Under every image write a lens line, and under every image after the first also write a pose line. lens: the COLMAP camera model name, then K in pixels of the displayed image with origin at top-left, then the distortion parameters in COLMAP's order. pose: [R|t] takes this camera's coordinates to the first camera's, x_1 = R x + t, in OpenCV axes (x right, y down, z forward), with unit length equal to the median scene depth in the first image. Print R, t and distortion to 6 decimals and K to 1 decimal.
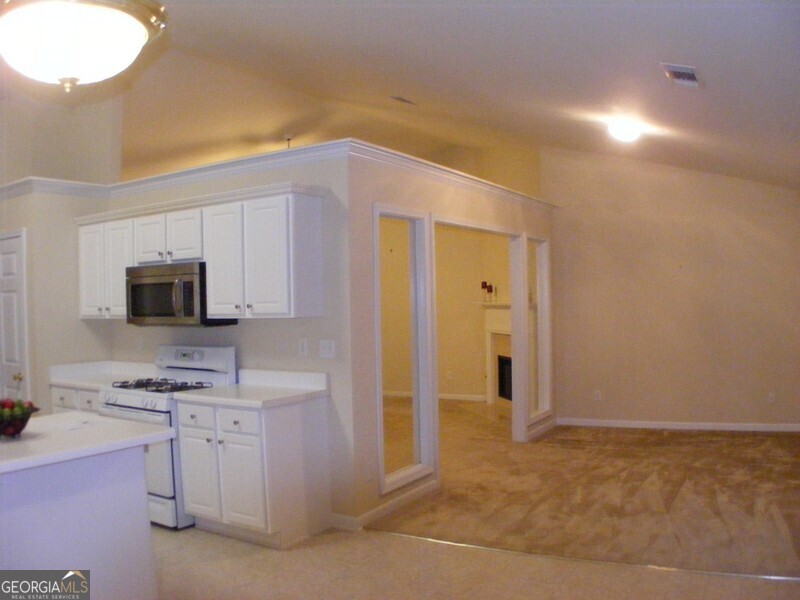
lens RADIAL K [[726.5, 0, 401.9], [0, 726.5, 299.3], [0, 0, 1]] dist [-0.310443, 0.134524]
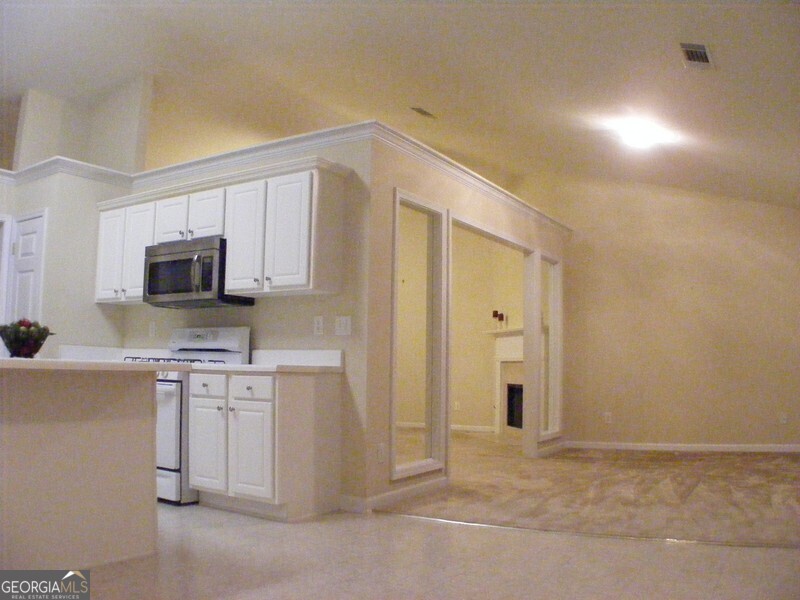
lens RADIAL K [[726.5, 0, 401.9], [0, 726.5, 299.3], [0, 0, 1]] dist [-0.310443, 0.134524]
pose [[0.999379, 0.033973, -0.009328, -0.013526], [-0.034730, 0.994492, -0.098892, 0.121770], [0.005917, 0.099155, 0.995054, -0.000836]]
